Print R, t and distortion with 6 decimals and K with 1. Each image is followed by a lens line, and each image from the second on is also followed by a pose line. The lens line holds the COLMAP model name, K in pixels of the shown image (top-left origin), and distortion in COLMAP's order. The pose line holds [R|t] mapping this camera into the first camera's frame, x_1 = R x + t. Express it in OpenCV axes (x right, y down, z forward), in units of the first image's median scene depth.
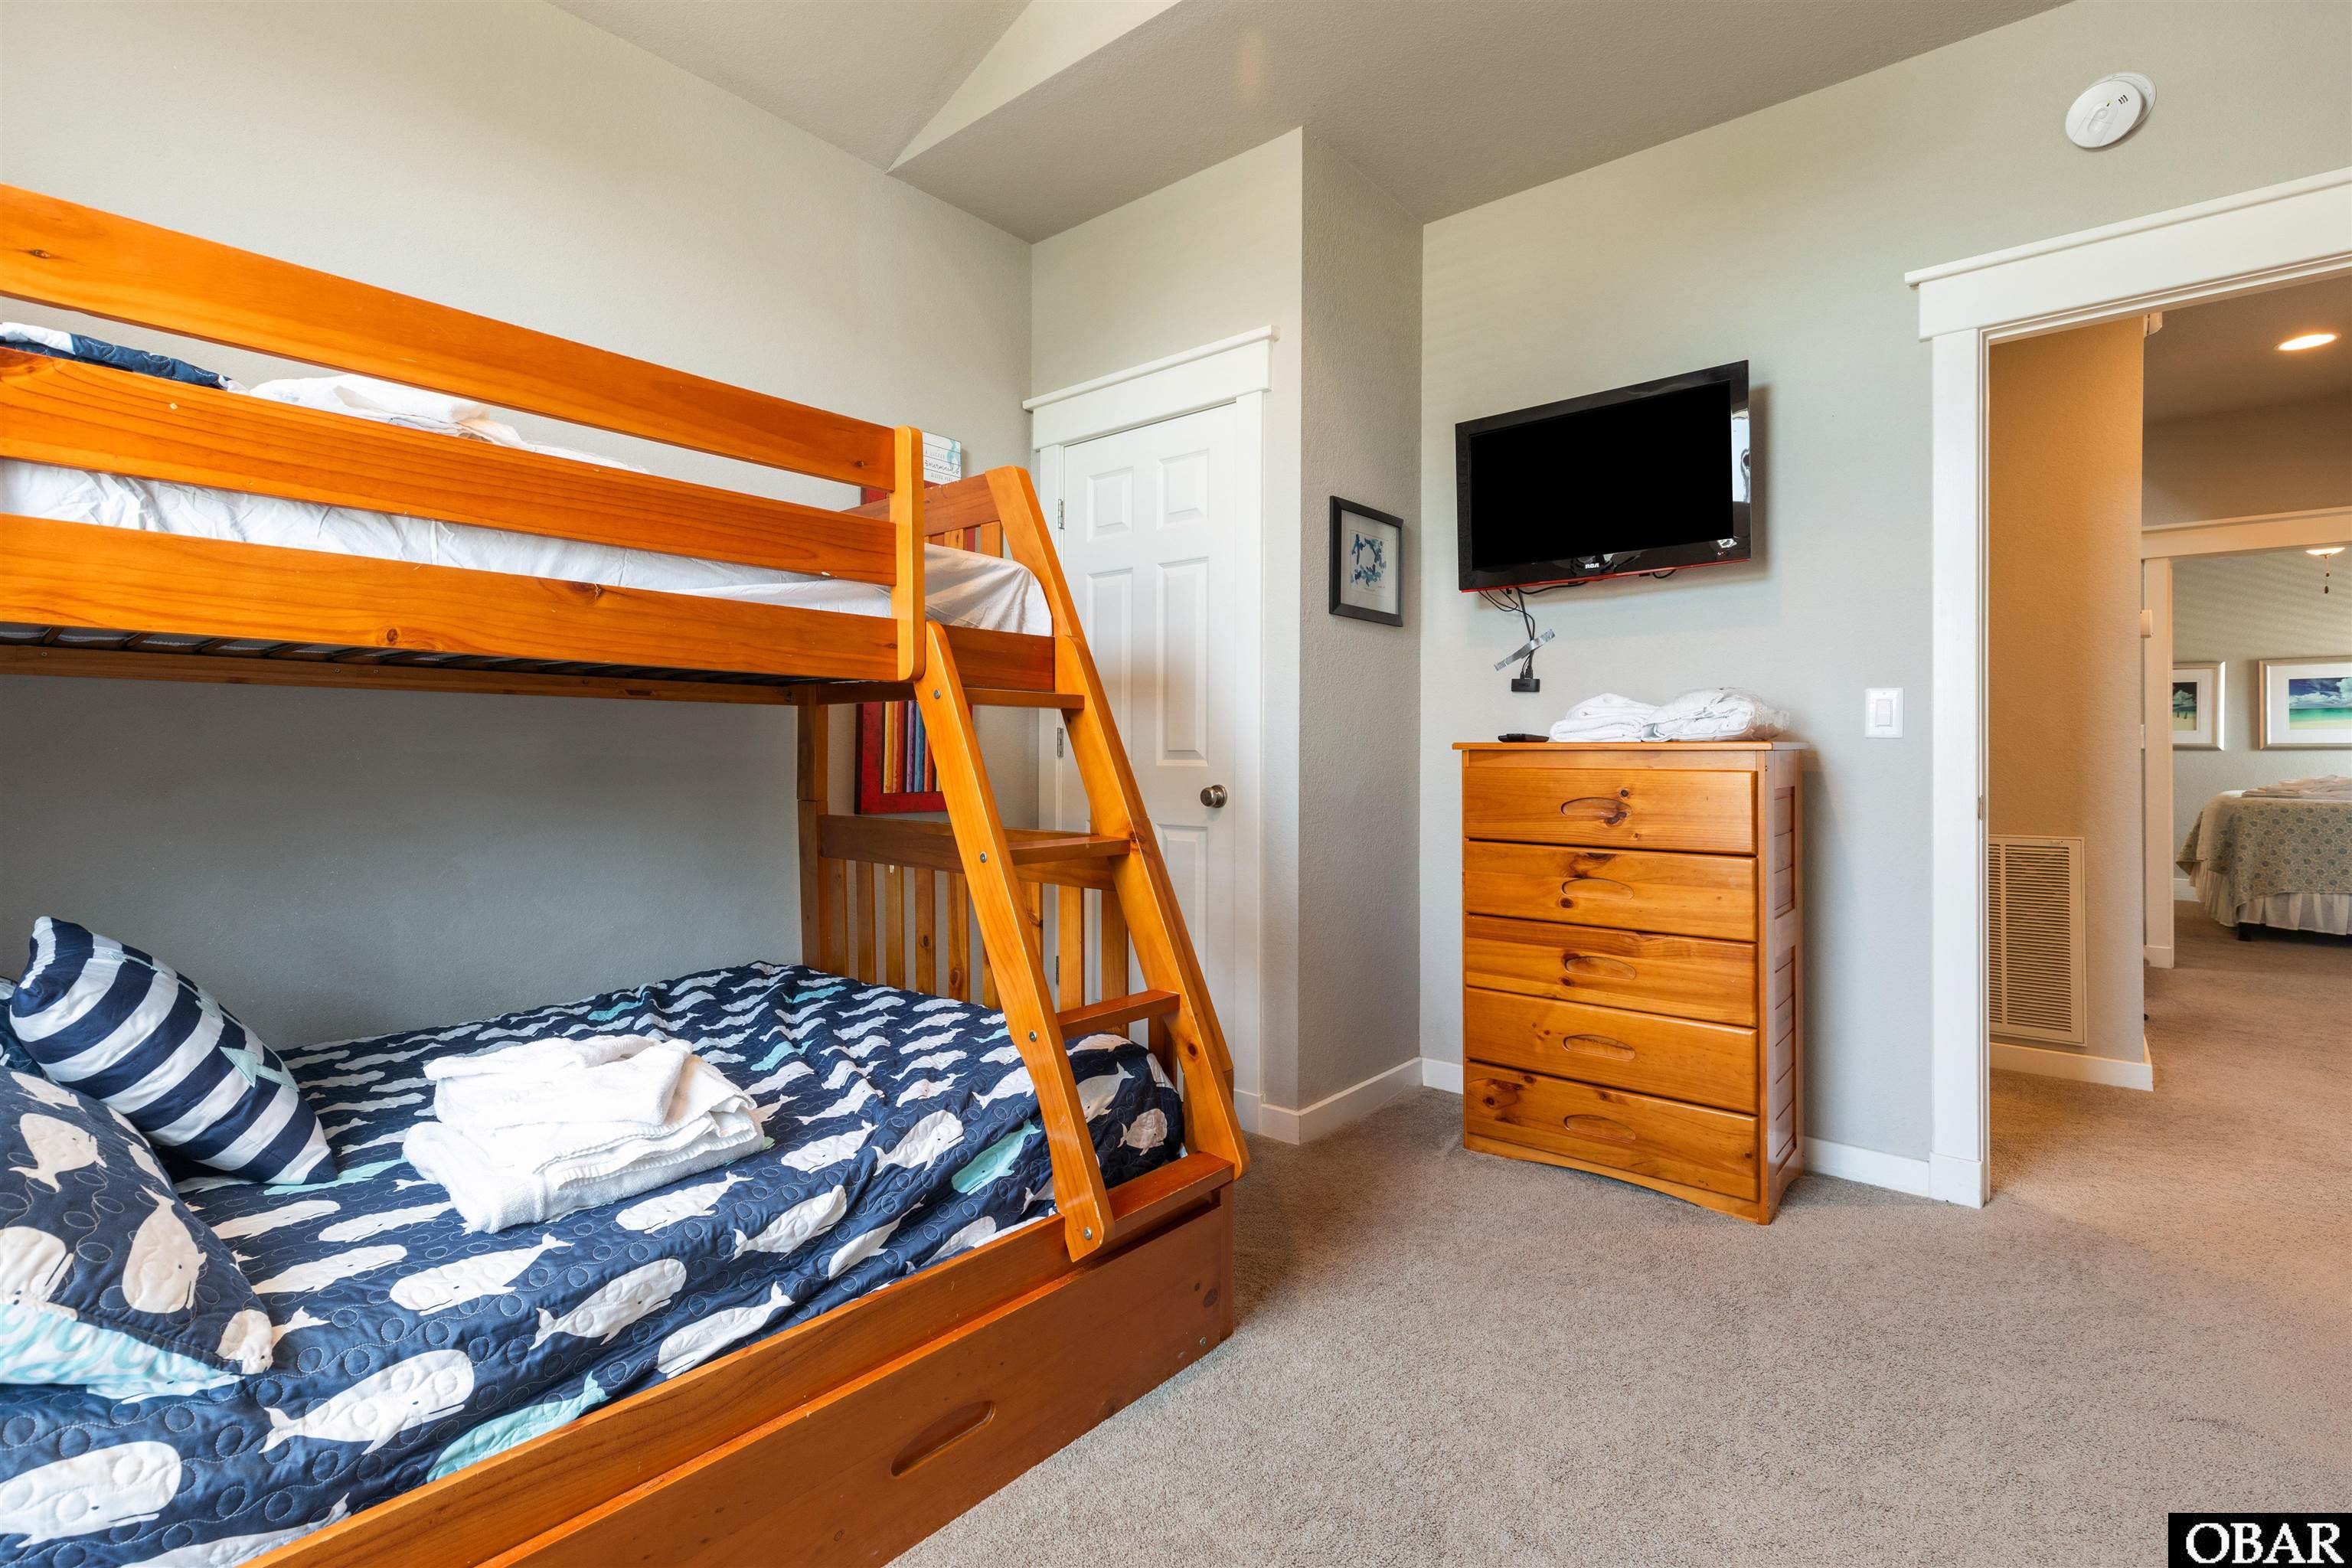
lens RADIAL K [[1083.2, 0, 1176.4], [0, 1083.2, 763.8], [0, 0, 1]] dist [0.012746, -0.002762]
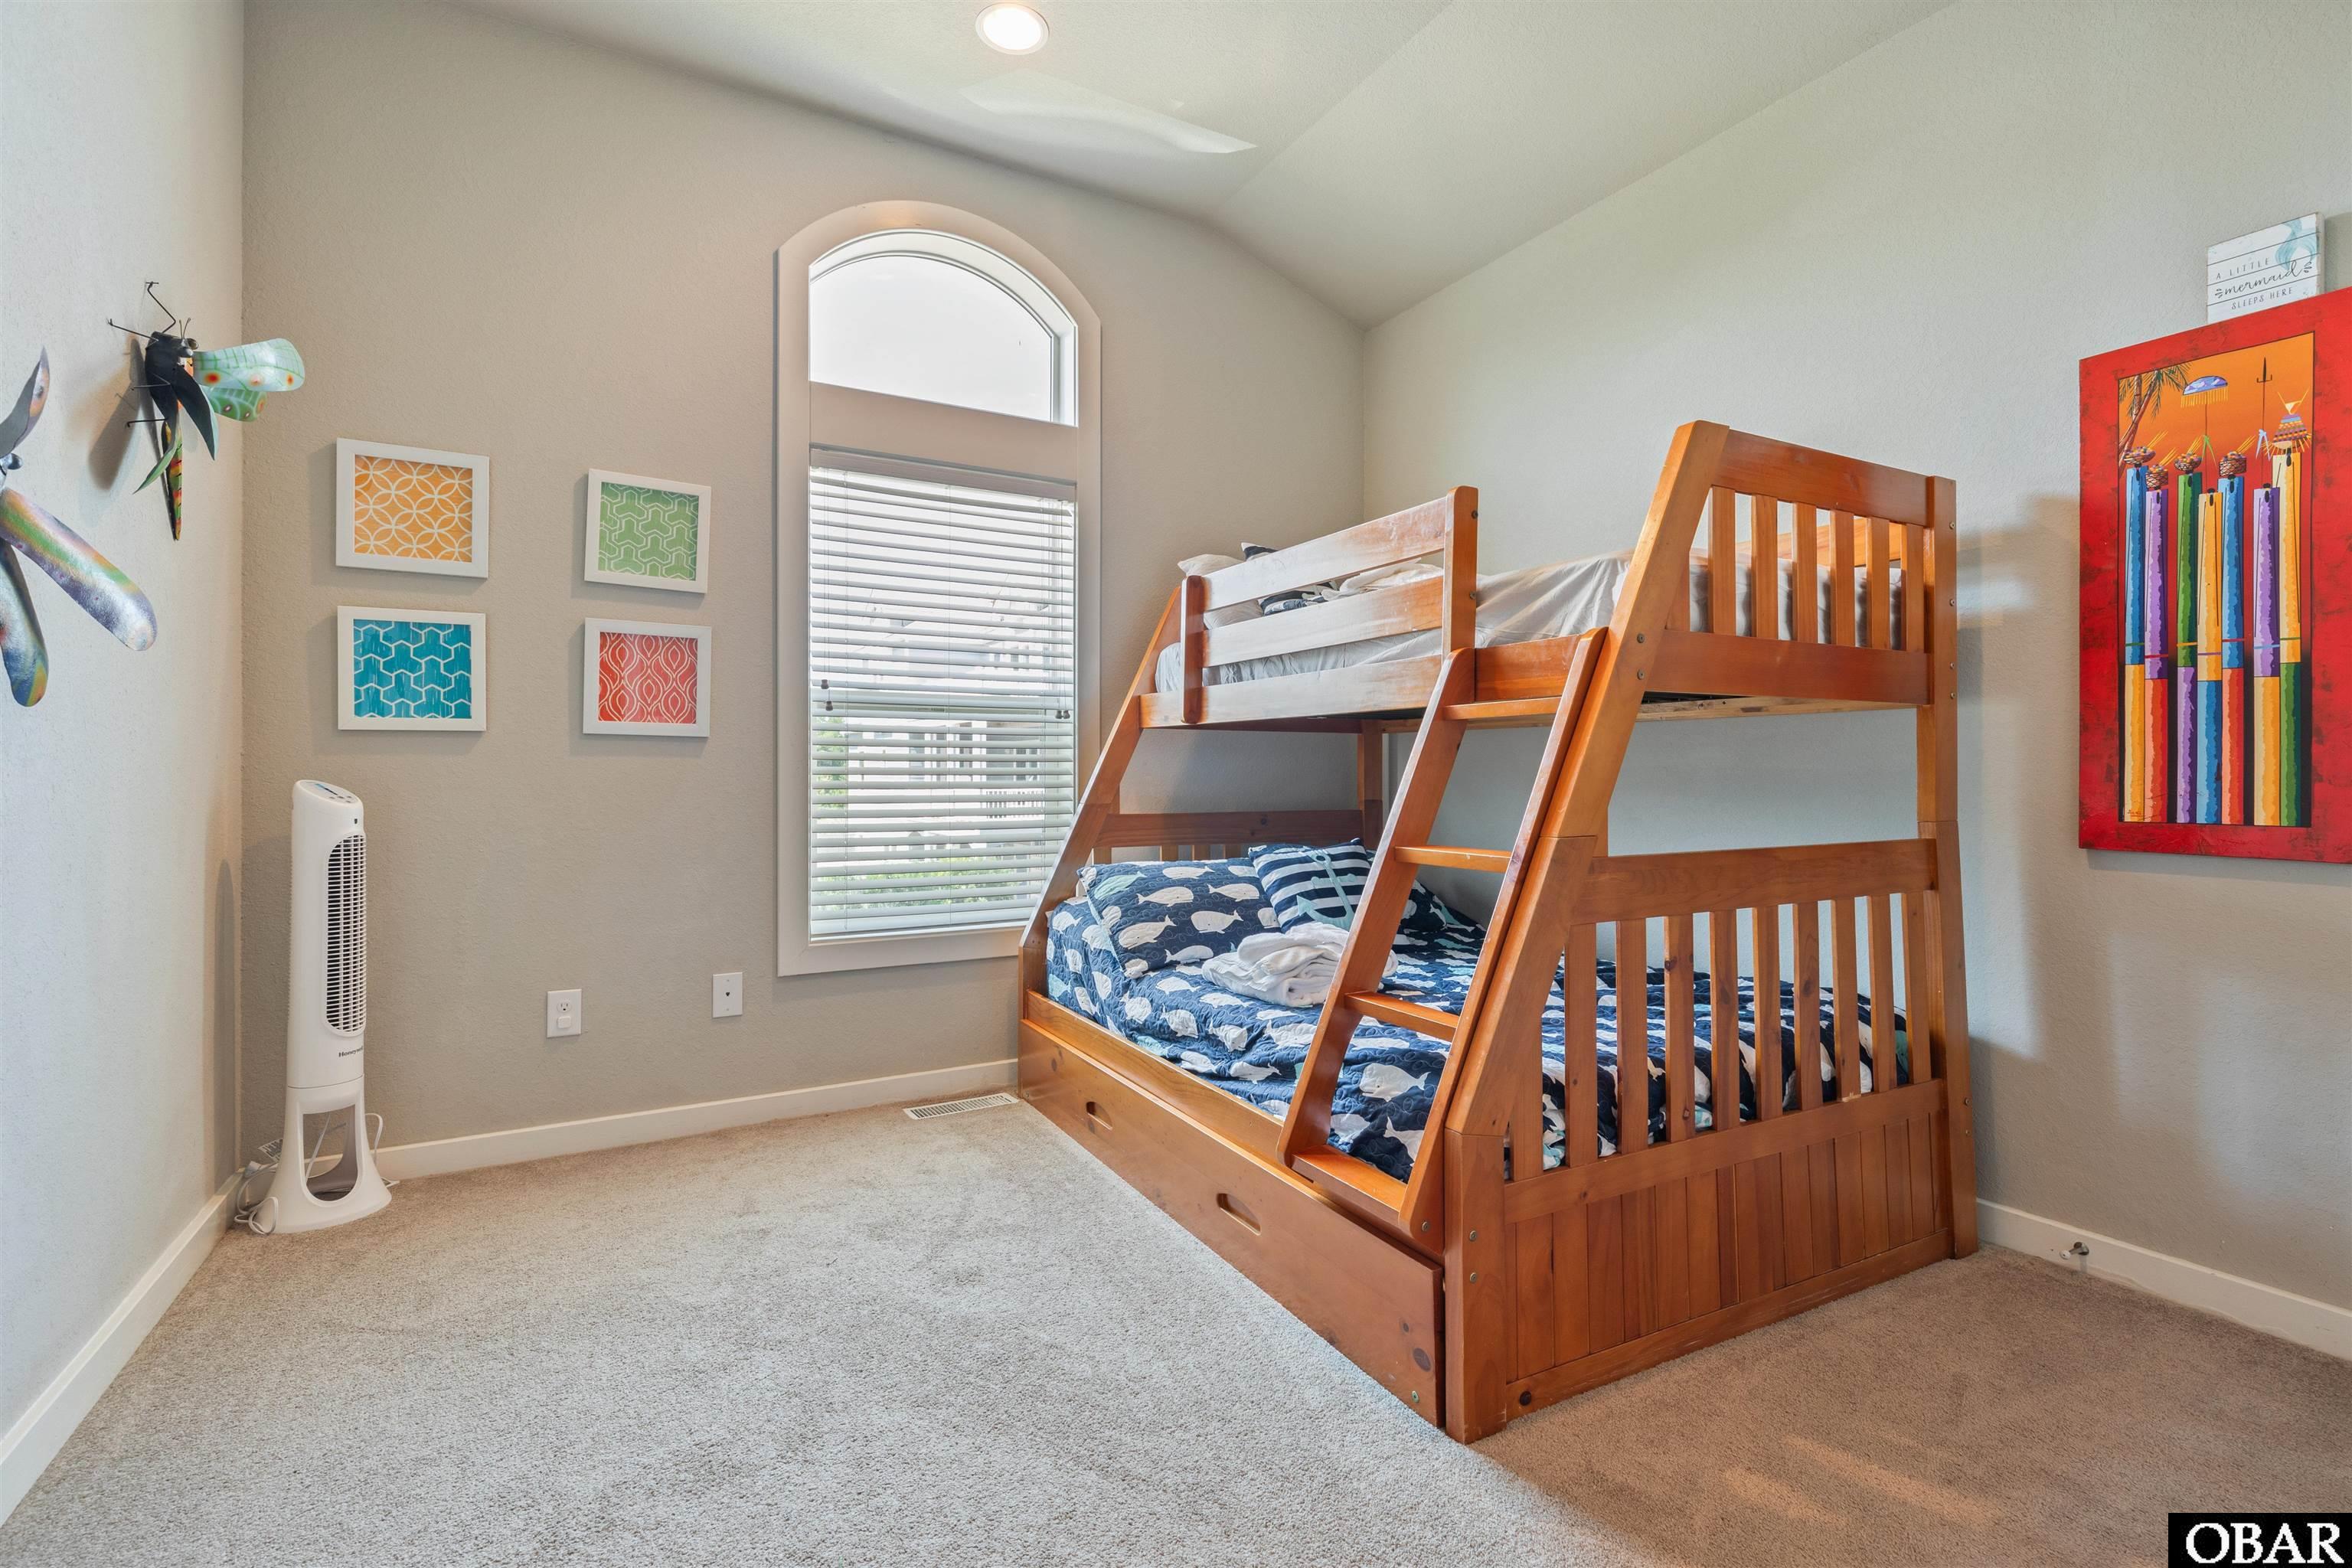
lens RADIAL K [[1083.2, 0, 1178.1], [0, 1083.2, 774.5], [0, 0, 1]] dist [0.012746, -0.002762]
pose [[-0.361632, 0.002139, -0.932318, 1.257359], [-0.007132, 0.999962, 0.005060, -0.003081], [0.932294, 0.008479, -0.361603, 1.494458]]
